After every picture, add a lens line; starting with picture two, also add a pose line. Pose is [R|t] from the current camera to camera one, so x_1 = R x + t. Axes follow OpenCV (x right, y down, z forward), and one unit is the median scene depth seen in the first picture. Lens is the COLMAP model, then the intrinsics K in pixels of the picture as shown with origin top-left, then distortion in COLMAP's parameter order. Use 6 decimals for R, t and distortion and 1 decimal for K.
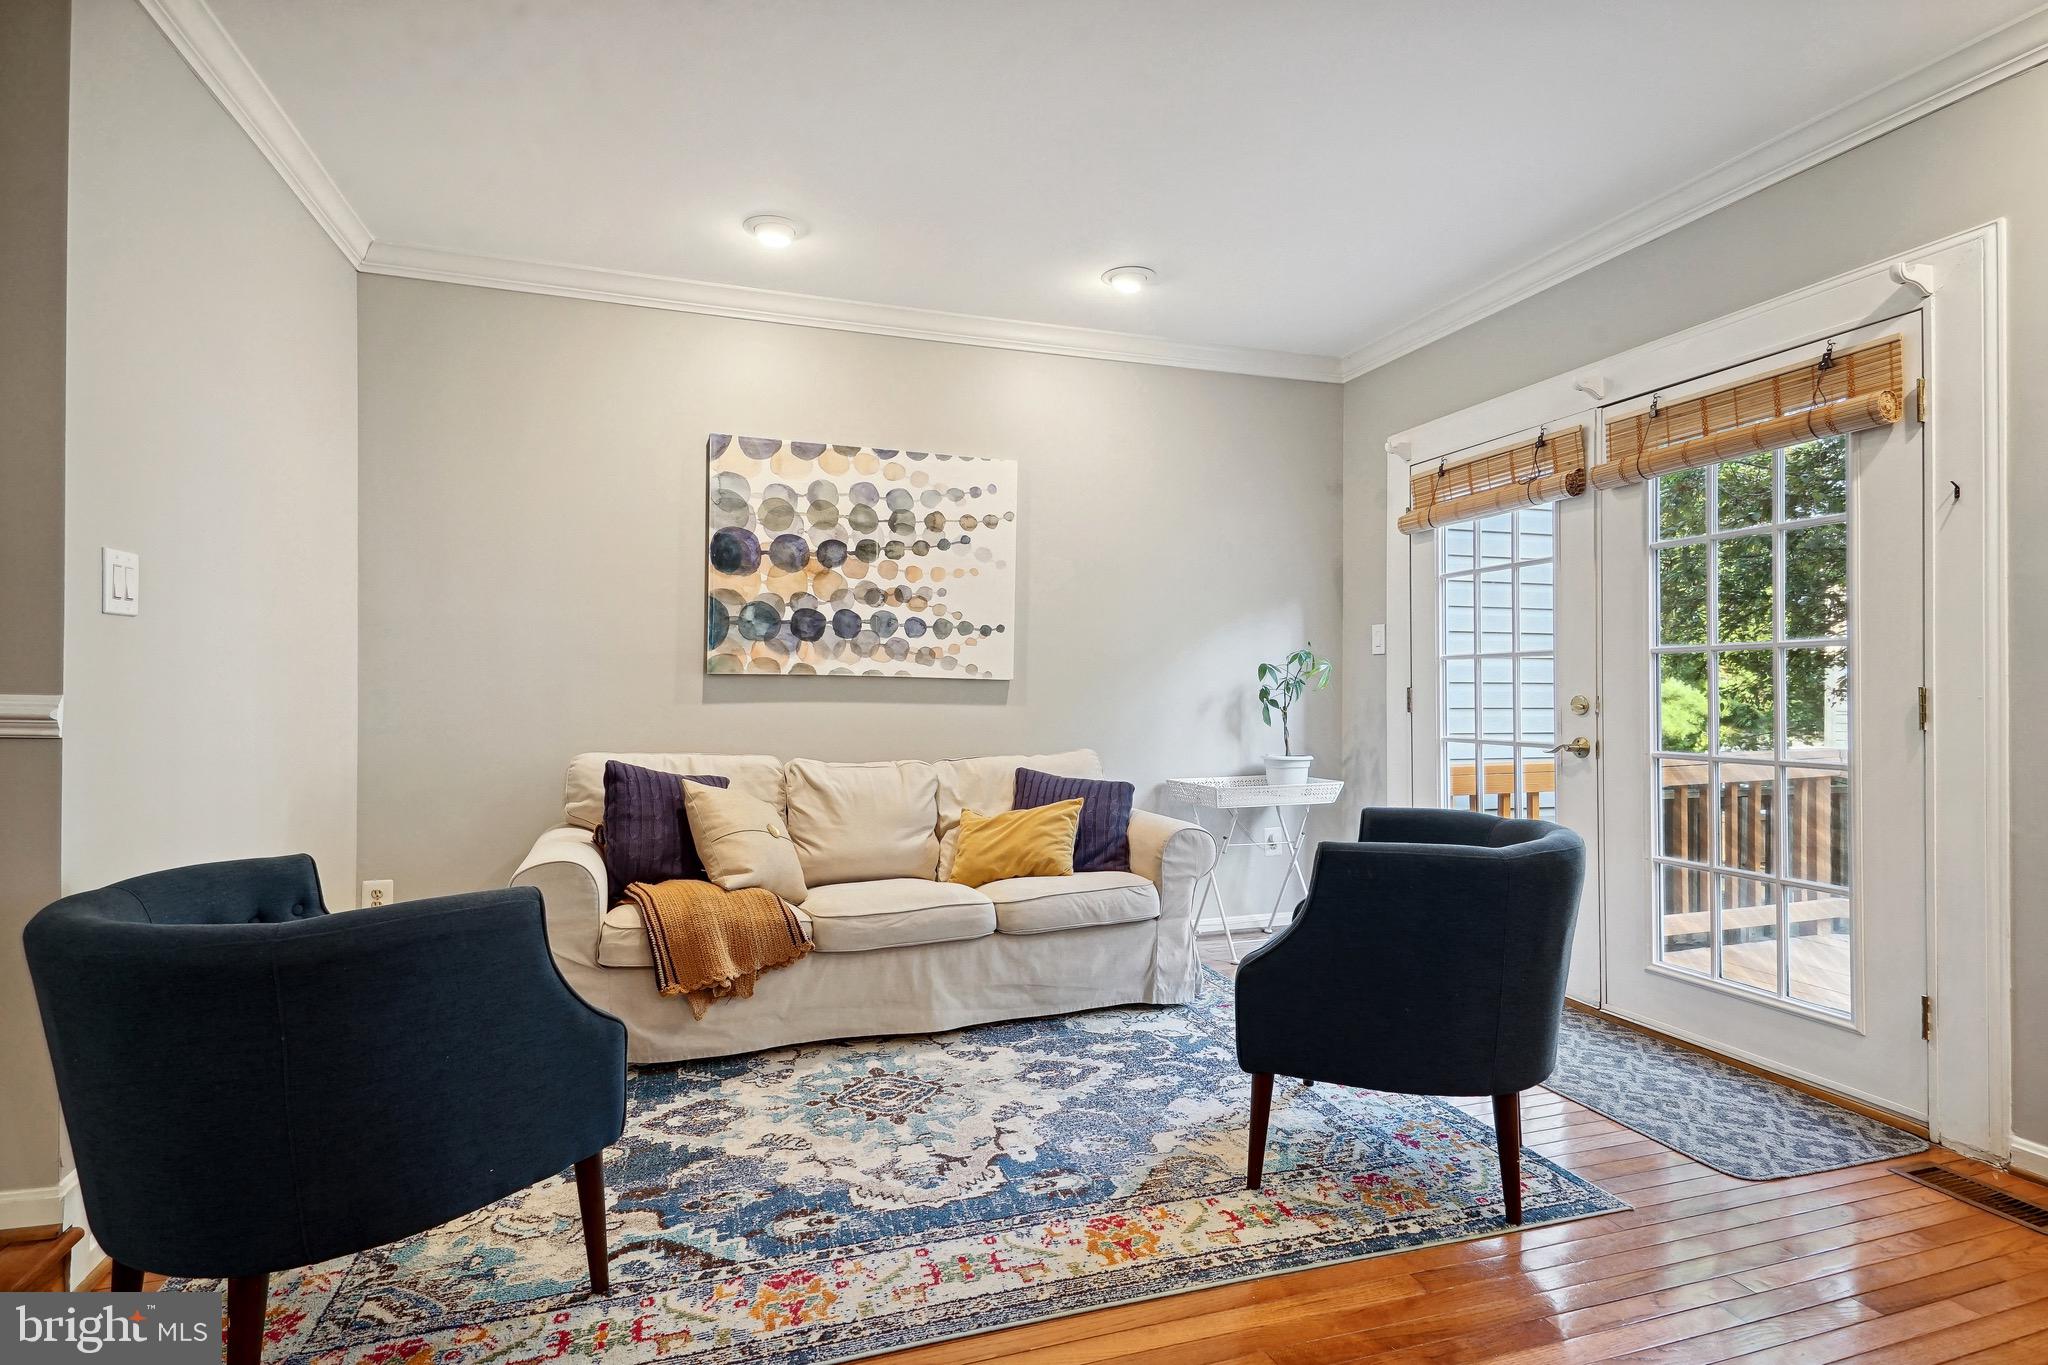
lens RADIAL K [[979.7, 0, 1024.0], [0, 979.7, 682.5], [0, 0, 1]] dist [-0.000223, -0.000067]
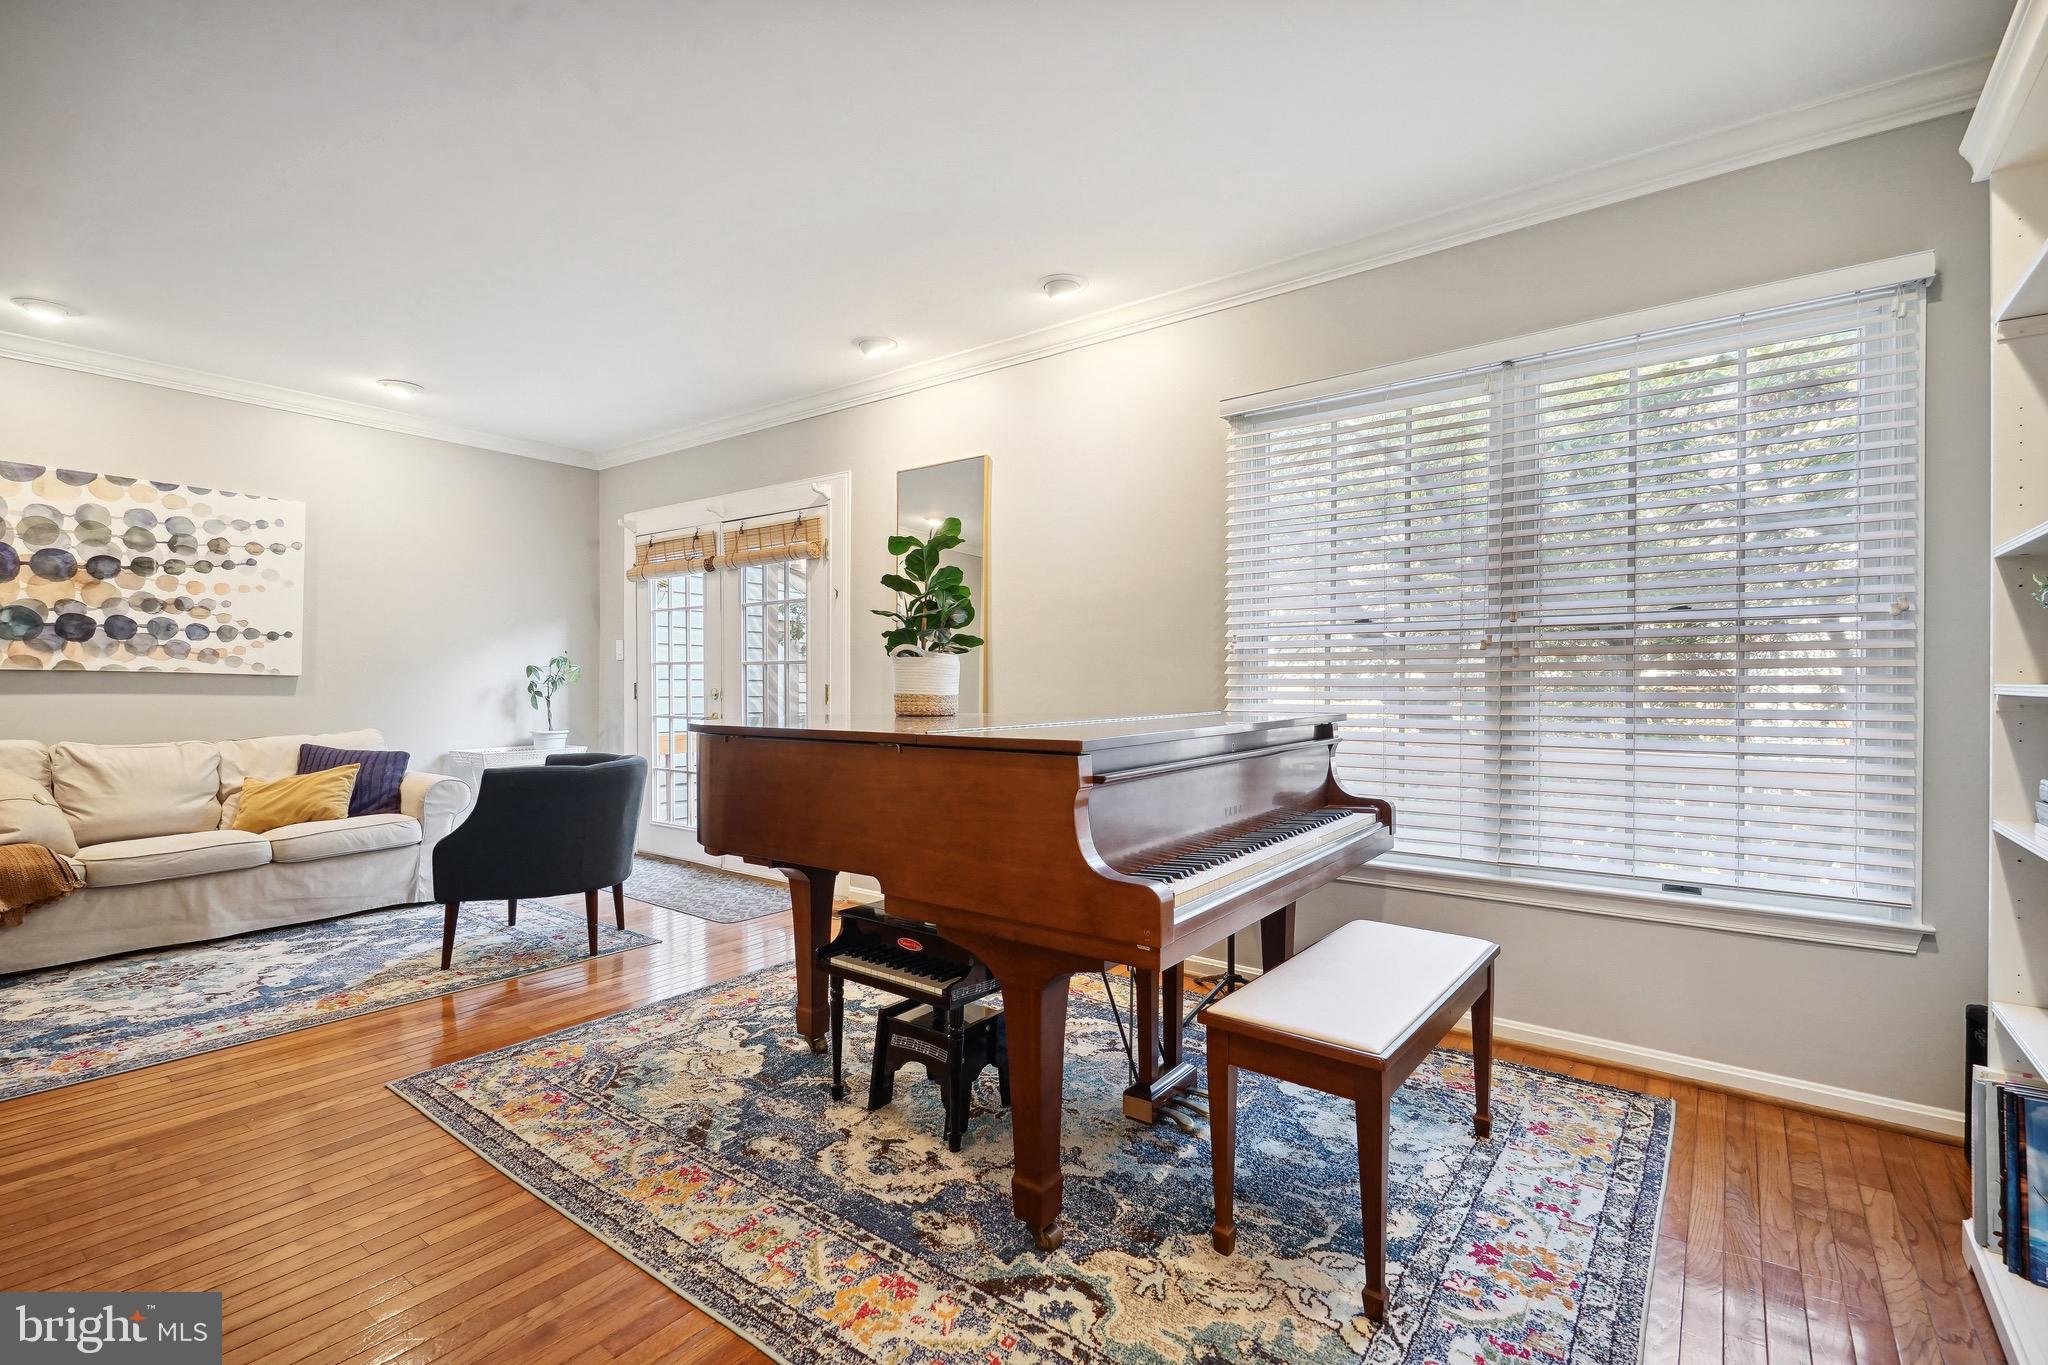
lens RADIAL K [[921.7, 0, 1024.0], [0, 921.7, 682.5], [0, 0, 1]] dist [0.029981, -0.018955]
pose [[0.826375, 0.002660, 0.563114, 0.091277], [-0.006294, 0.999970, 0.004513, -0.005748], [-0.563085, -0.007274, 0.826367, -0.569475]]
